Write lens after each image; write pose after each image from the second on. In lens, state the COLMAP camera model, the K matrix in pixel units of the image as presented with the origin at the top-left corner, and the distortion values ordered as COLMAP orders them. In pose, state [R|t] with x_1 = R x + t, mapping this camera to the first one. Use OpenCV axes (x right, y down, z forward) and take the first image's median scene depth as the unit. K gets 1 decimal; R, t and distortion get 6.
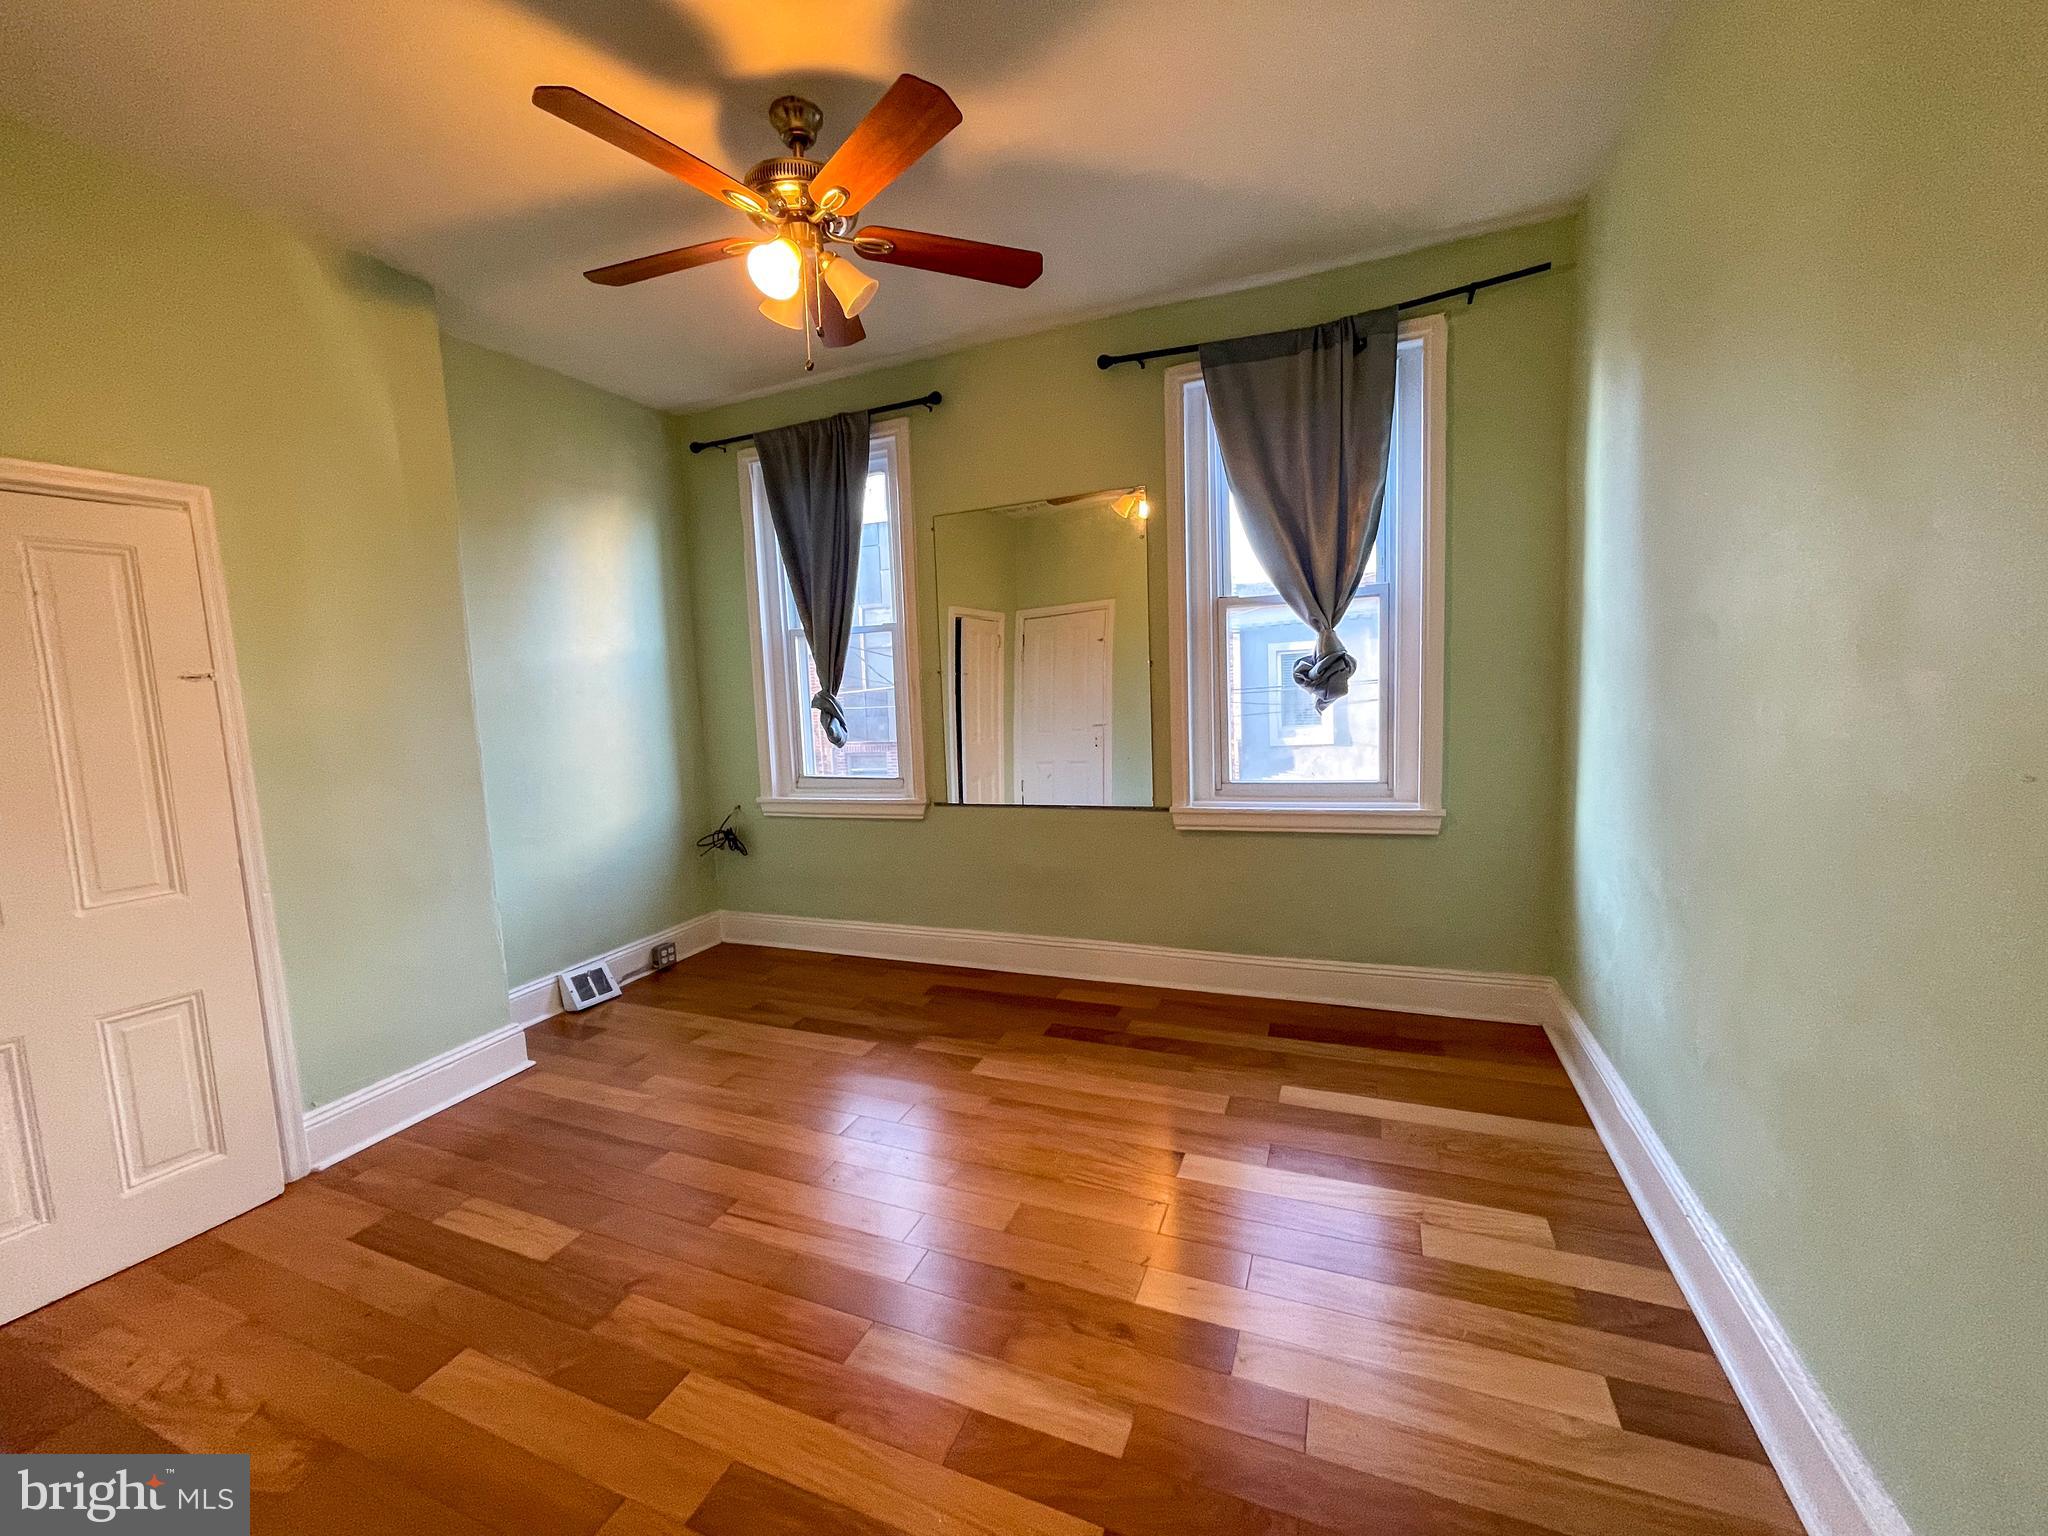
lens RADIAL K [[818.1, 0, 1013.9], [0, 818.1, 771.1], [0, 0, 1]] dist [-0.001595, -0.000193]
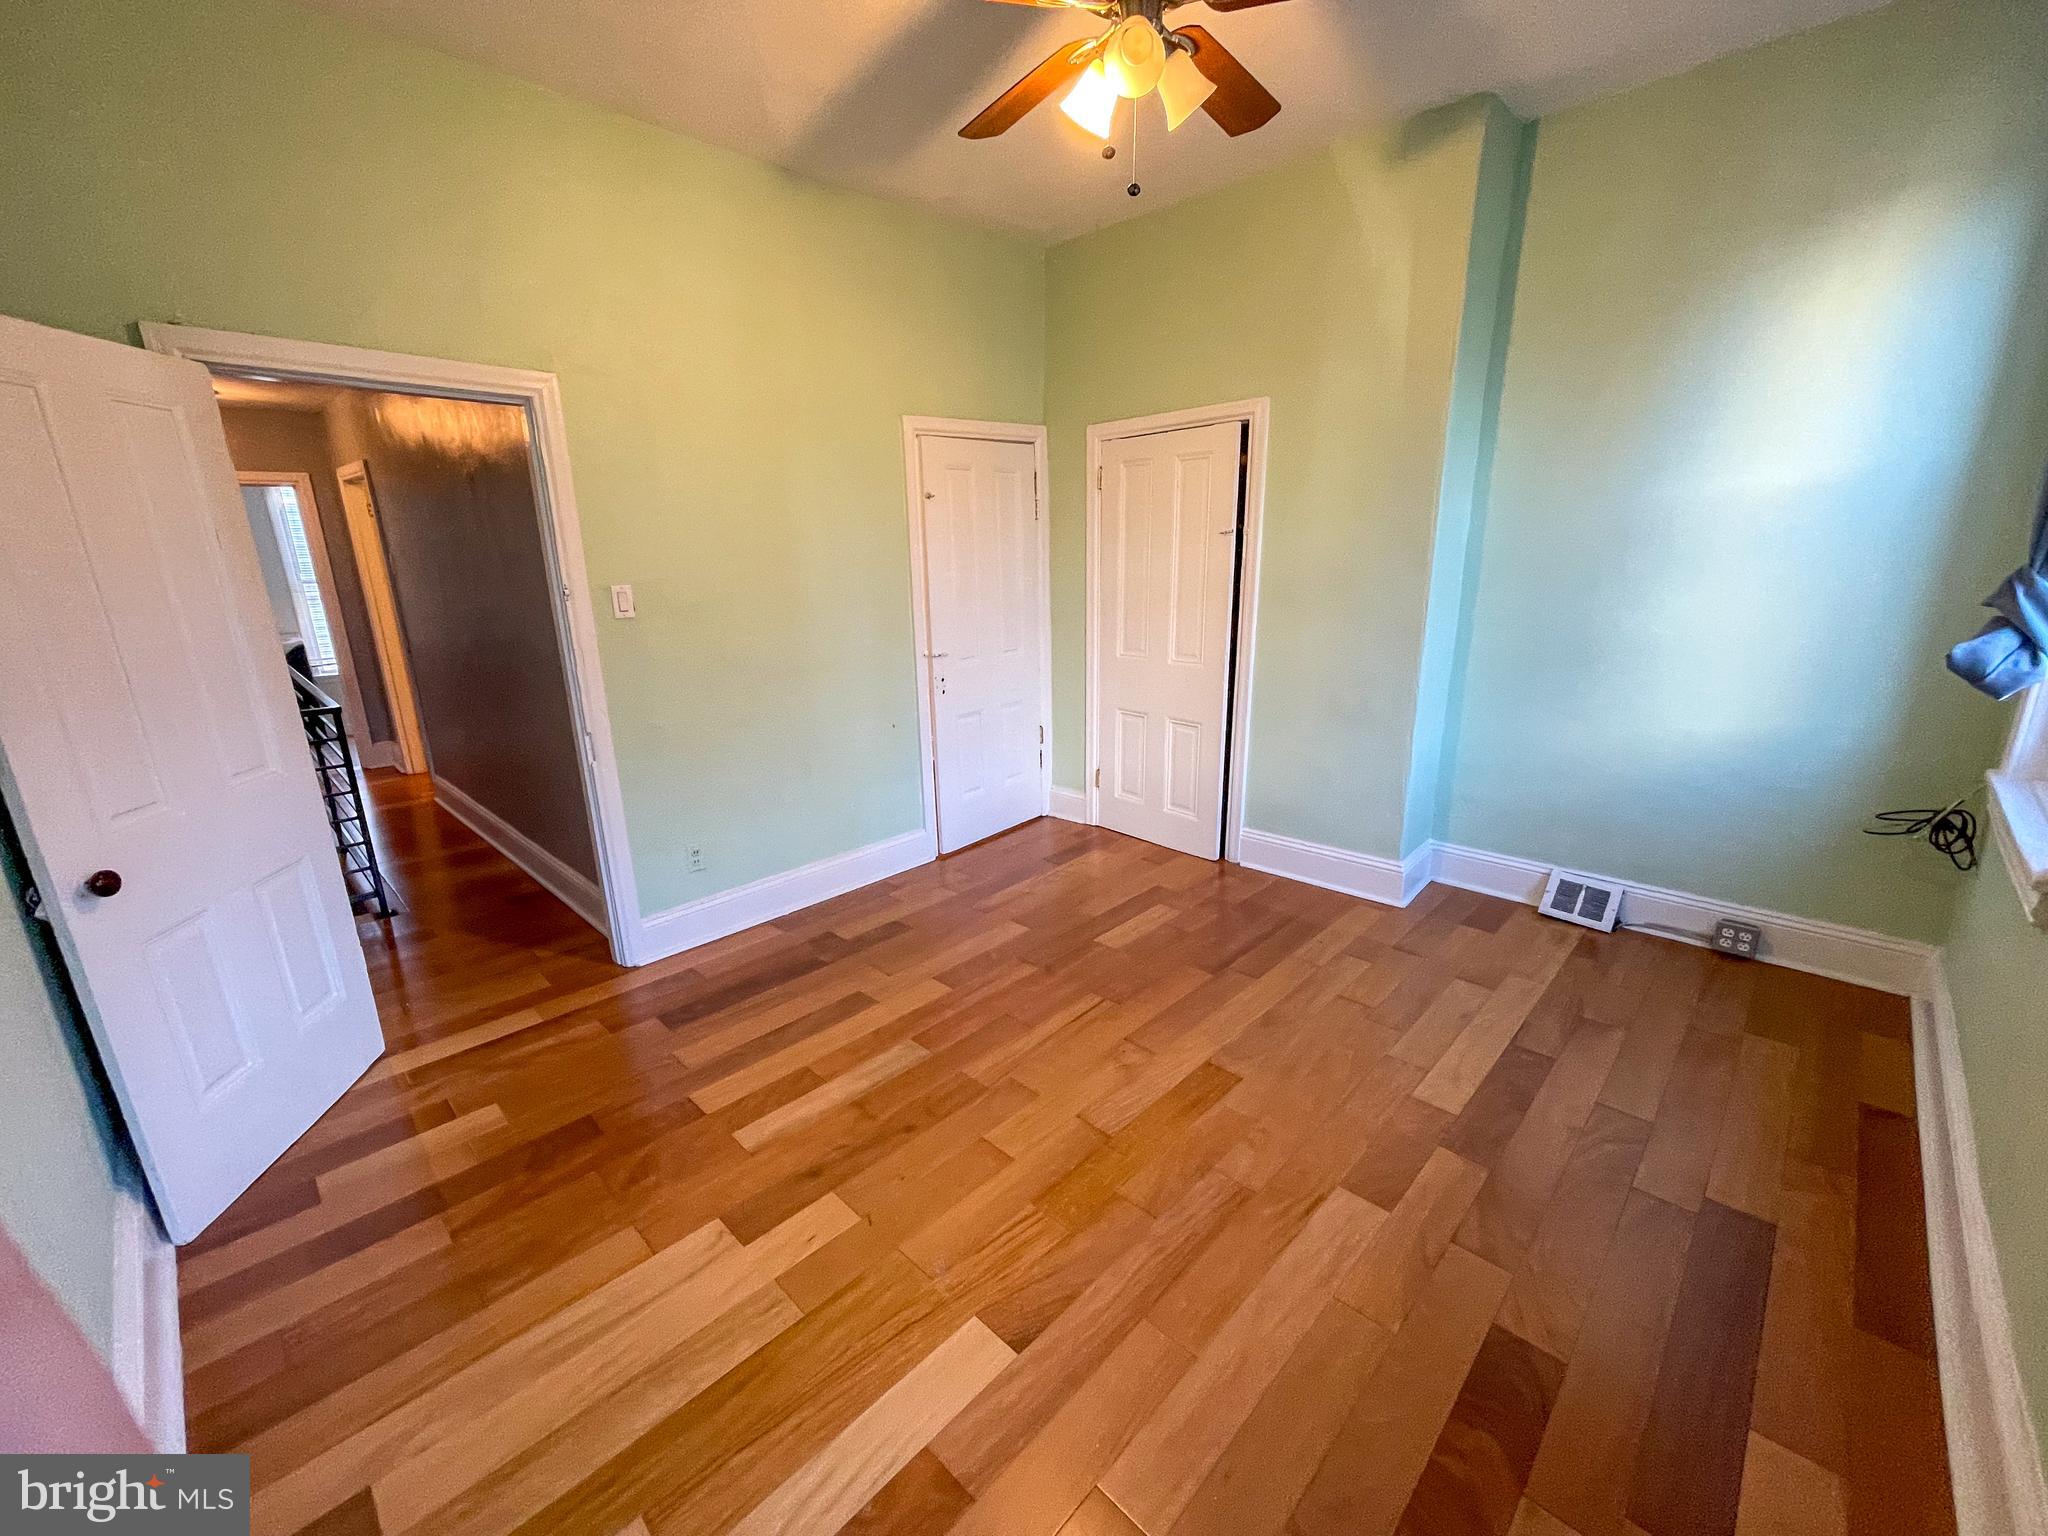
lens RADIAL K [[818.1, 0, 1013.9], [0, 818.1, 771.1], [0, 0, 1]] dist [-0.001595, -0.000193]
pose [[-0.372660, 0.293298, -0.880398, 0.448027], [-0.055872, 0.939925, 0.336778, -0.127916], [0.926284, 0.174693, -0.333886, 0.790458]]
